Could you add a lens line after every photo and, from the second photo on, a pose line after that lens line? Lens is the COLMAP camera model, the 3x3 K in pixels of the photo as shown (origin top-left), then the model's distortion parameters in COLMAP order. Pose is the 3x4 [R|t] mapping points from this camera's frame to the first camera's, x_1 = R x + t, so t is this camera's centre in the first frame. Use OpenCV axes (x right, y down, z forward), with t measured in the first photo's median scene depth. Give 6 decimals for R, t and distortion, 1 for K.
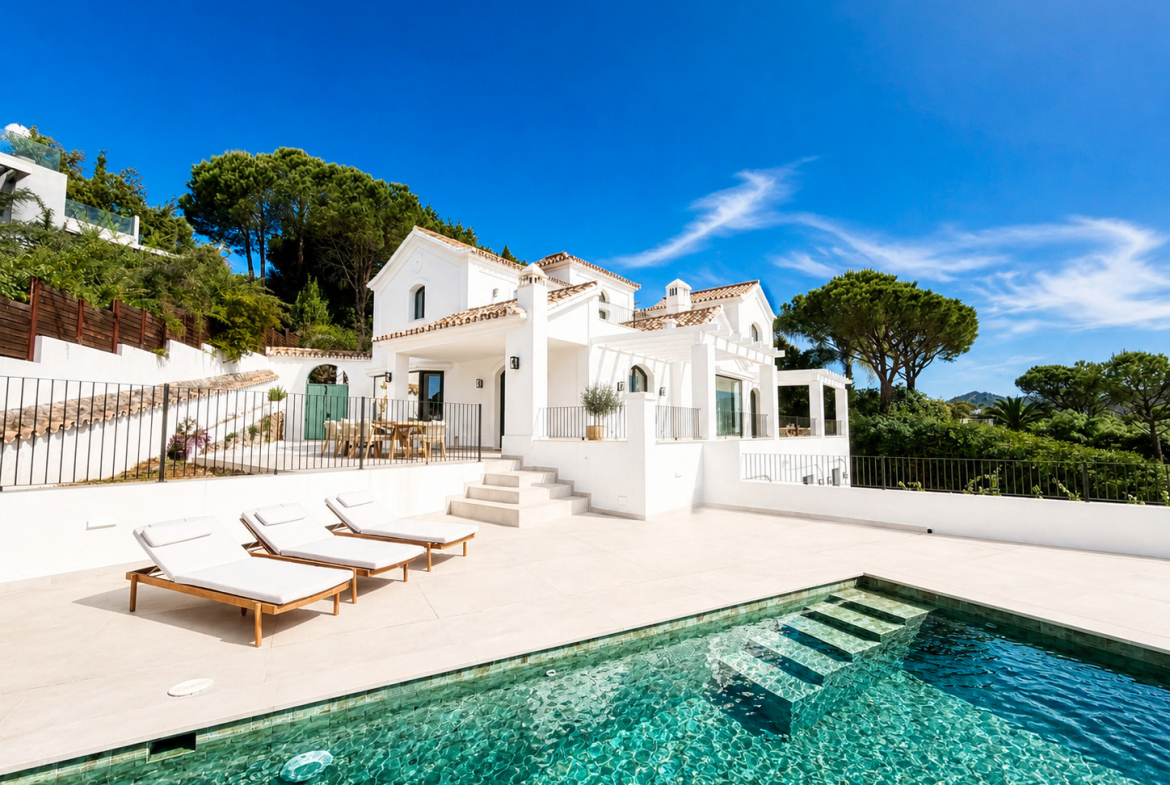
lens RADIAL K [[467.5, 0, 585.0], [0, 467.5, 392.5], [0, 0, 1]] dist [-0.000946, -0.000175]
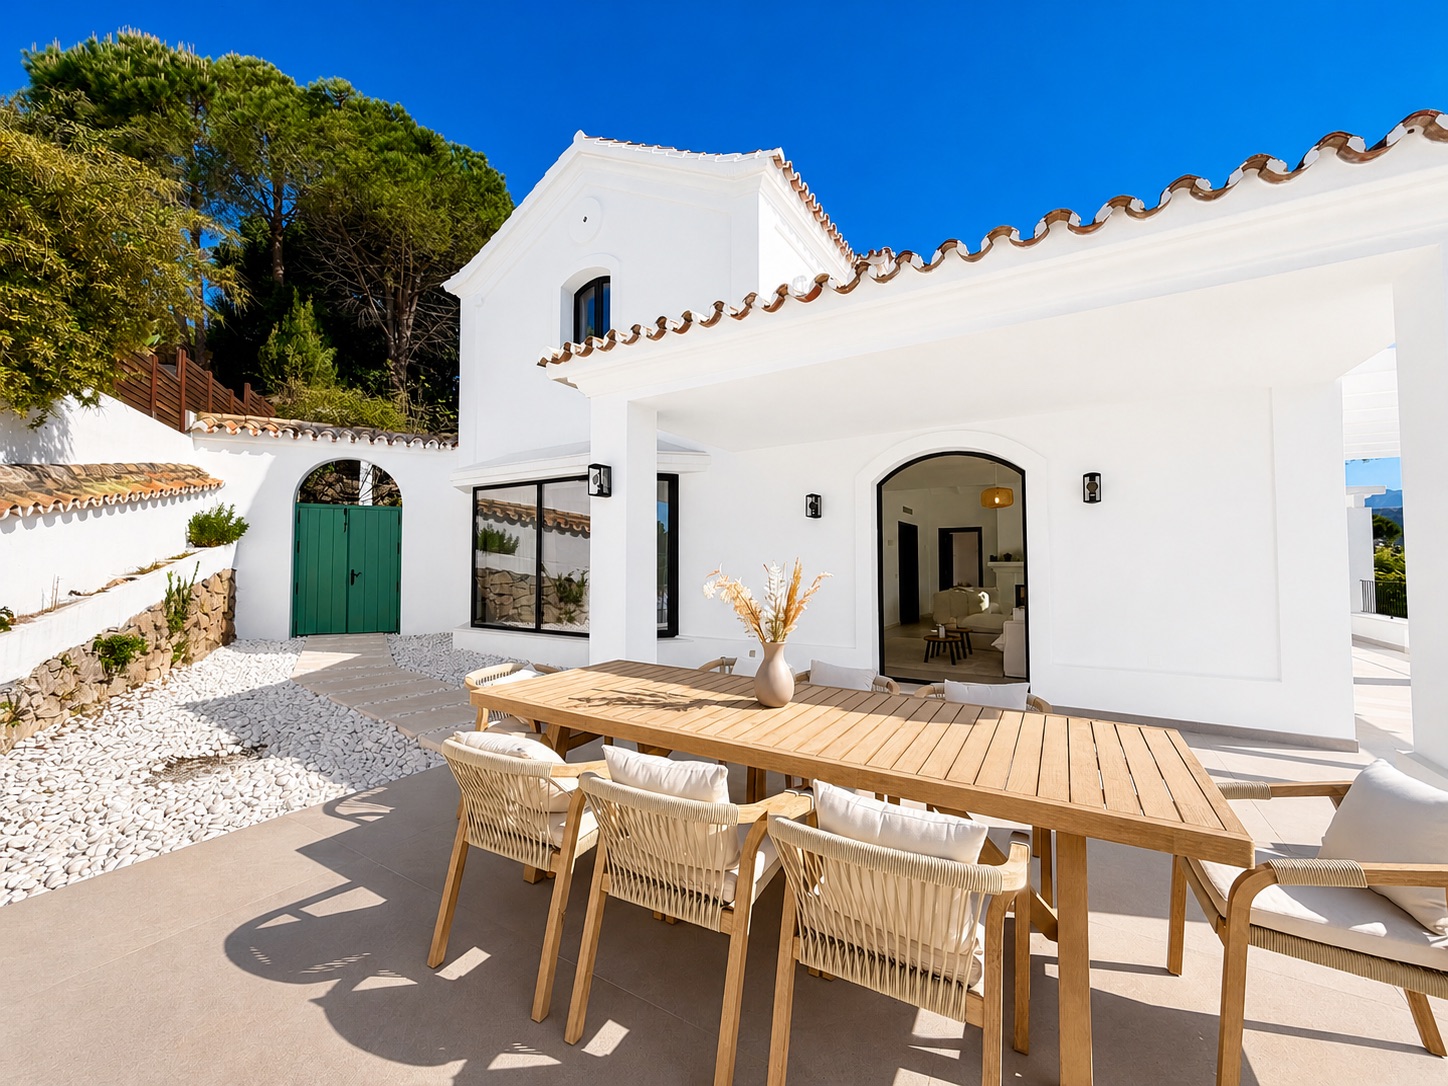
lens RADIAL K [[558.1, 0, 754.5], [0, 558.1, 536.7], [0, 0, 1]] dist [0.000662, 0.000012]
pose [[0.987930, 0.001937, 0.154892, -0.258103], [-0.007157, 0.999425, 0.033152, -0.006976], [-0.154739, -0.033861, 0.987375, 0.423522]]
